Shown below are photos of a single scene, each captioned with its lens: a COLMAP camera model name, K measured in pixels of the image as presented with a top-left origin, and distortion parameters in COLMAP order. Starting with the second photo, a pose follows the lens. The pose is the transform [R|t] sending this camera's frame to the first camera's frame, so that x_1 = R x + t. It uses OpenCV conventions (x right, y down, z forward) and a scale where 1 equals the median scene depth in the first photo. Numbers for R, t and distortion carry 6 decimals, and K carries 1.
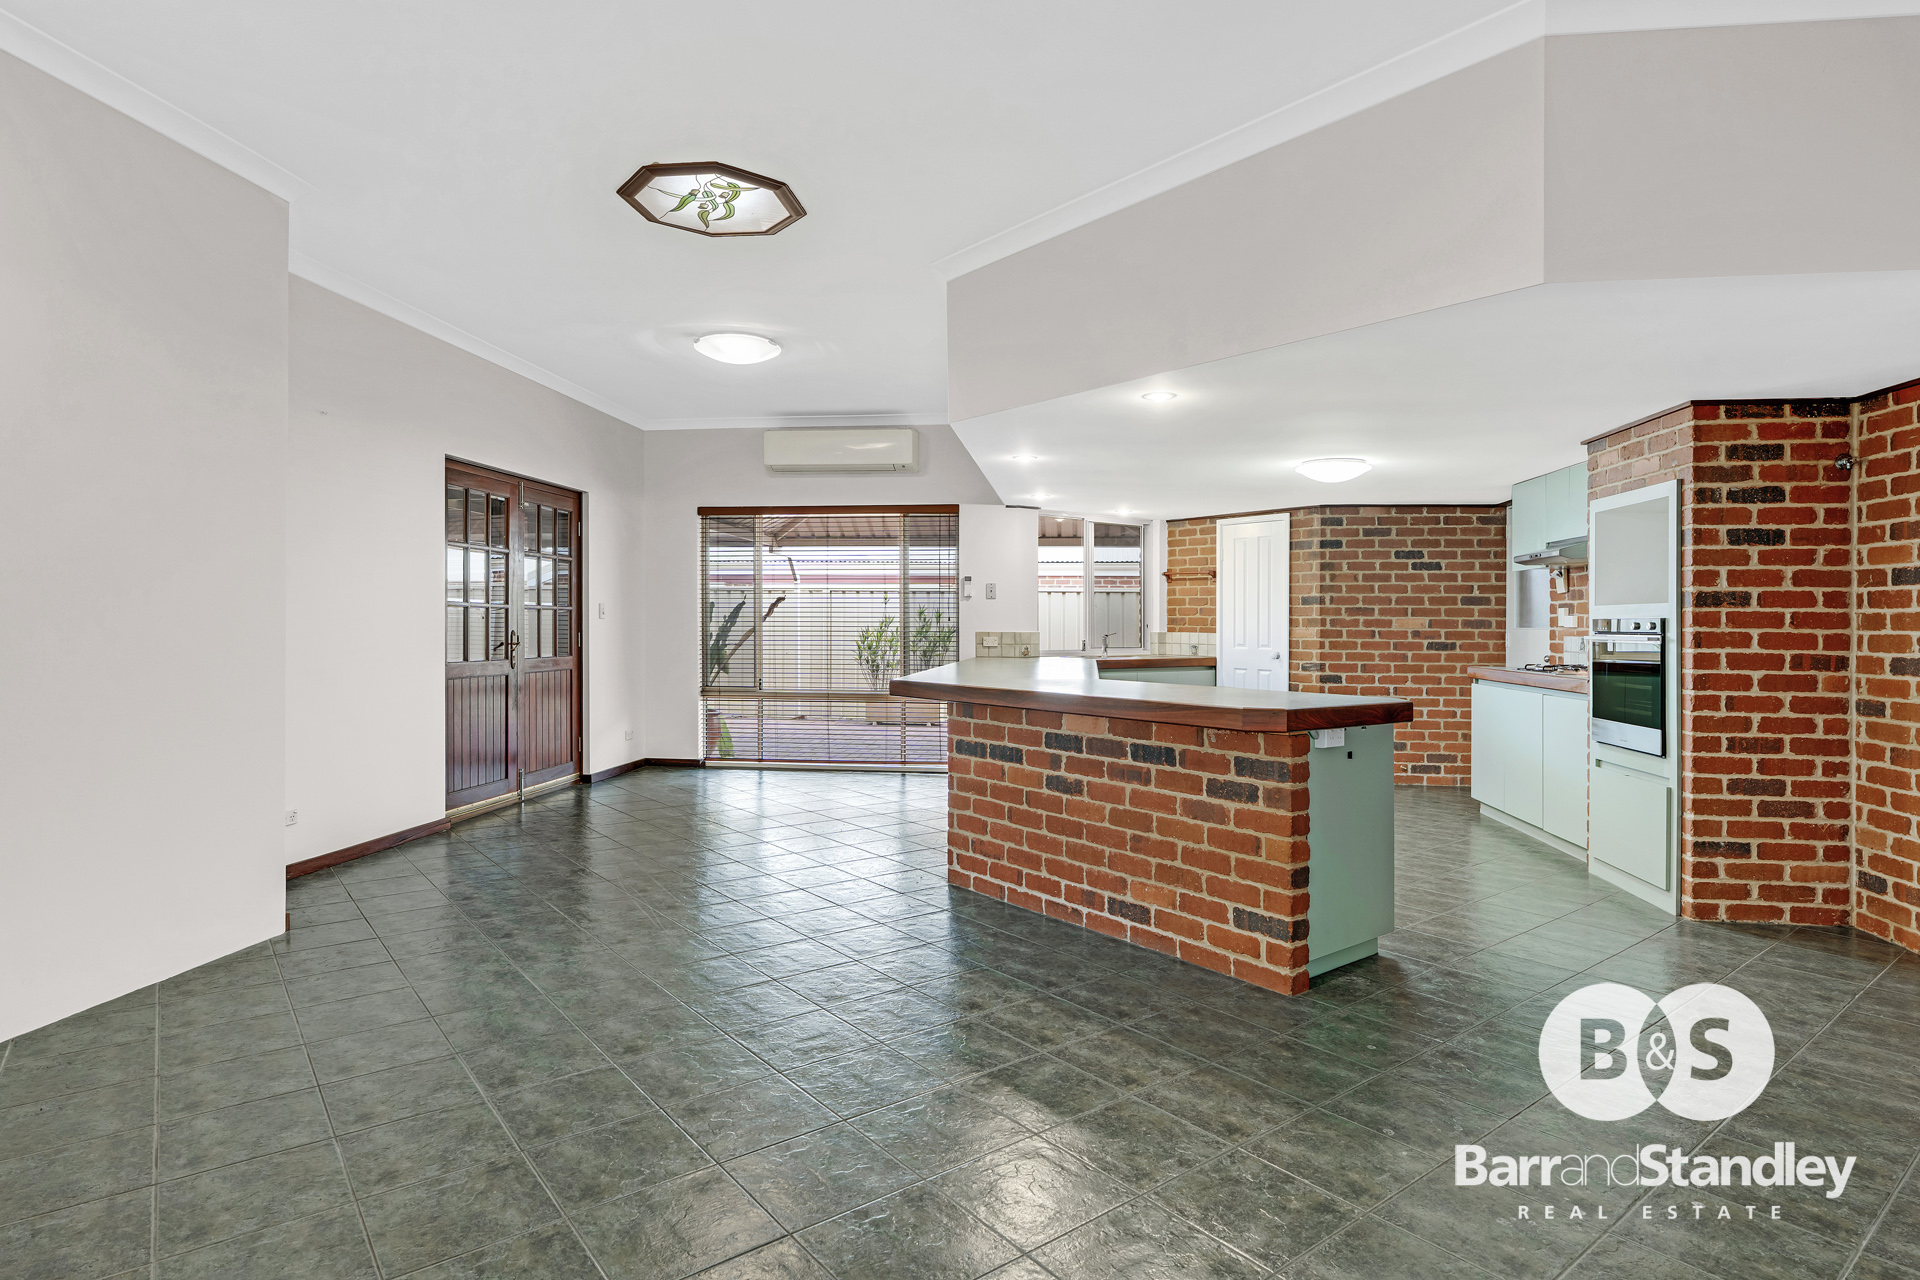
lens RADIAL K [[1013.8, 0, 966.2], [0, 1013.8, 629.6], [0, 0, 1]] dist [0.000165, 0.000639]
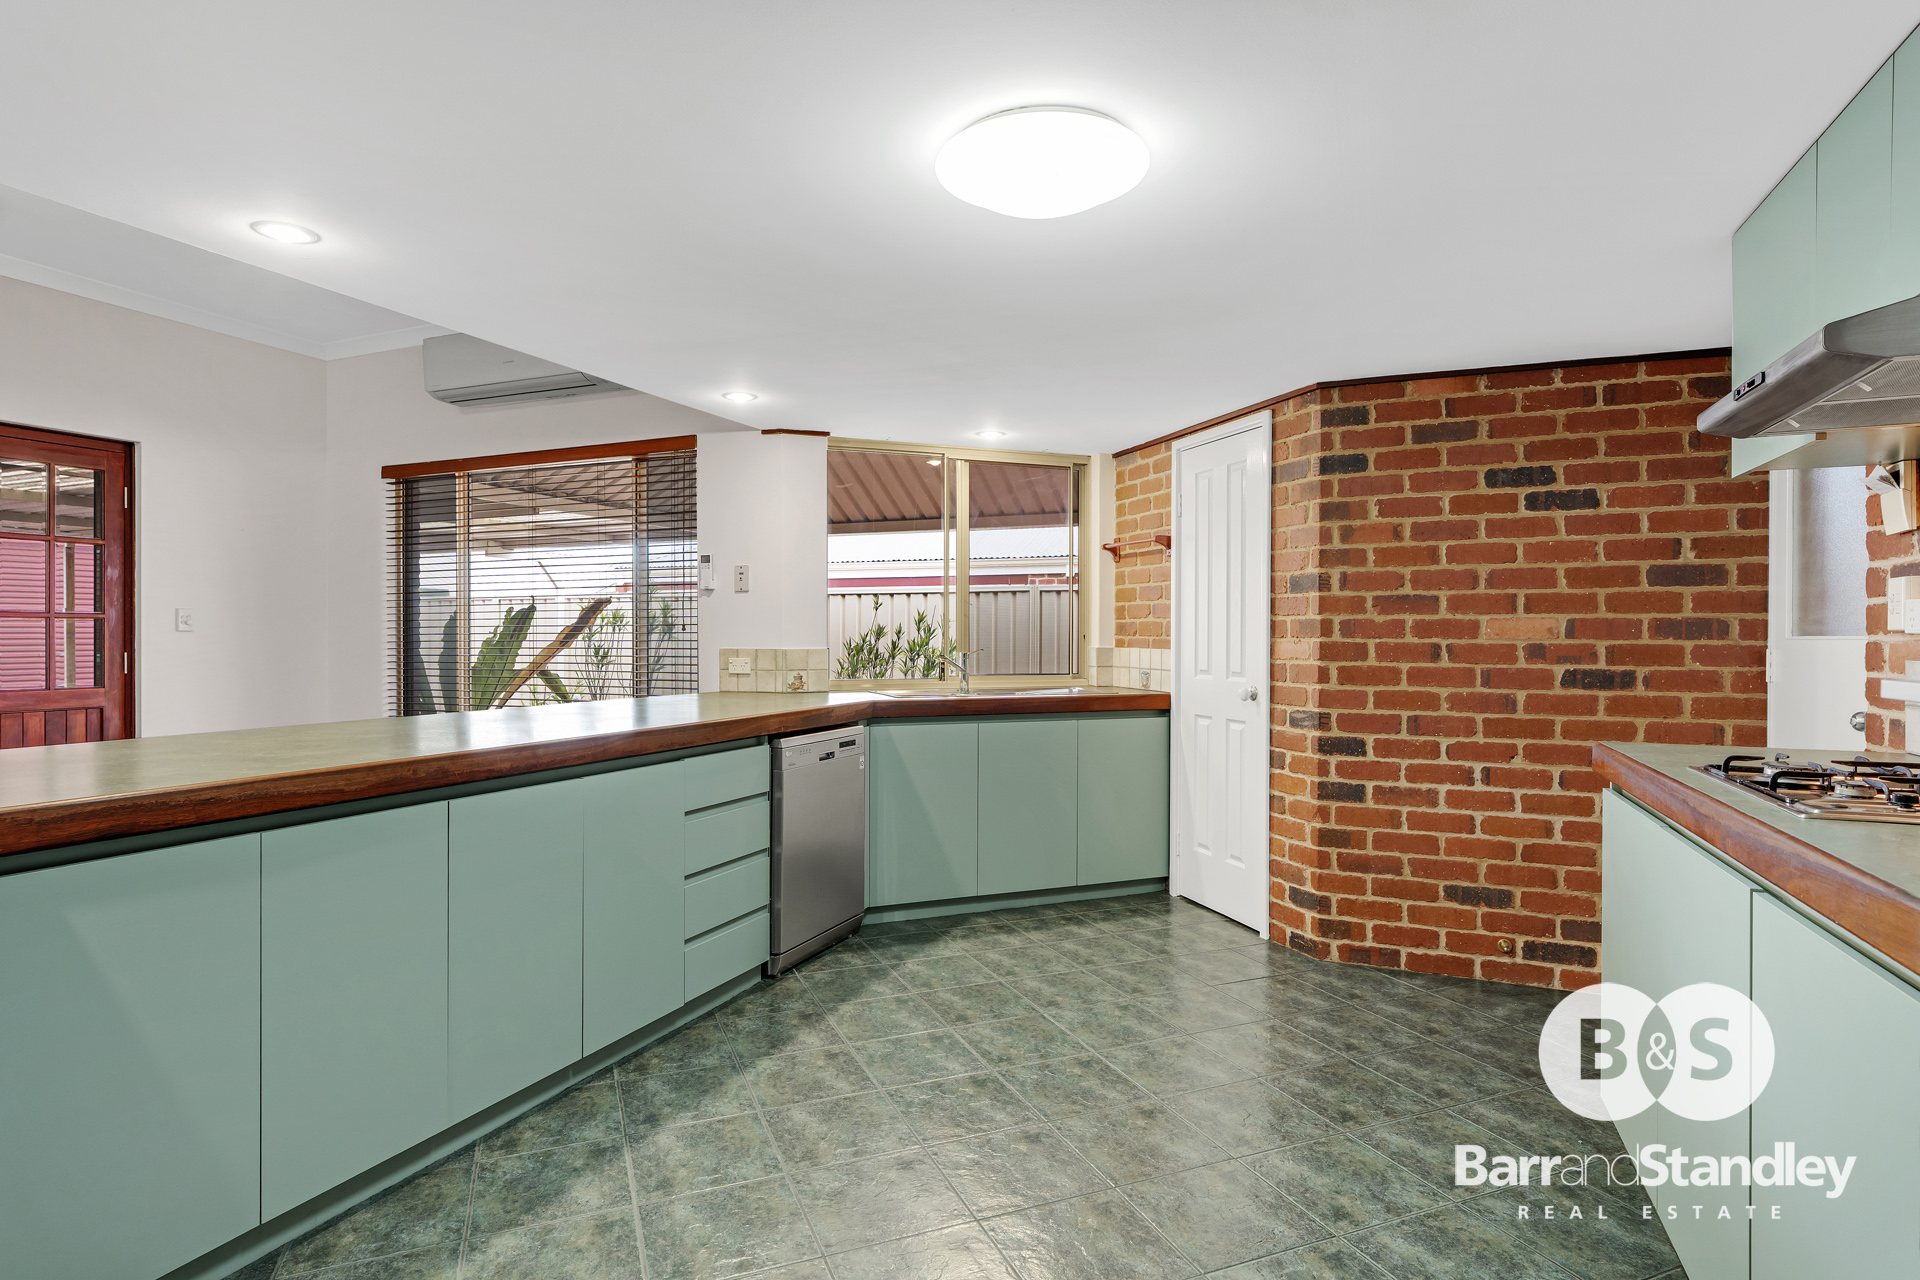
lens RADIAL K [[1013.8, 0, 952.6], [0, 1013.8, 649.0], [0, 0, 1]] dist [0.000165, 0.000639]
pose [[0.963632, -0.002989, -0.267217, 0.311879], [0.004992, 0.999964, 0.006818, -0.001213], [0.267187, -0.007904, 0.963612, 0.492431]]
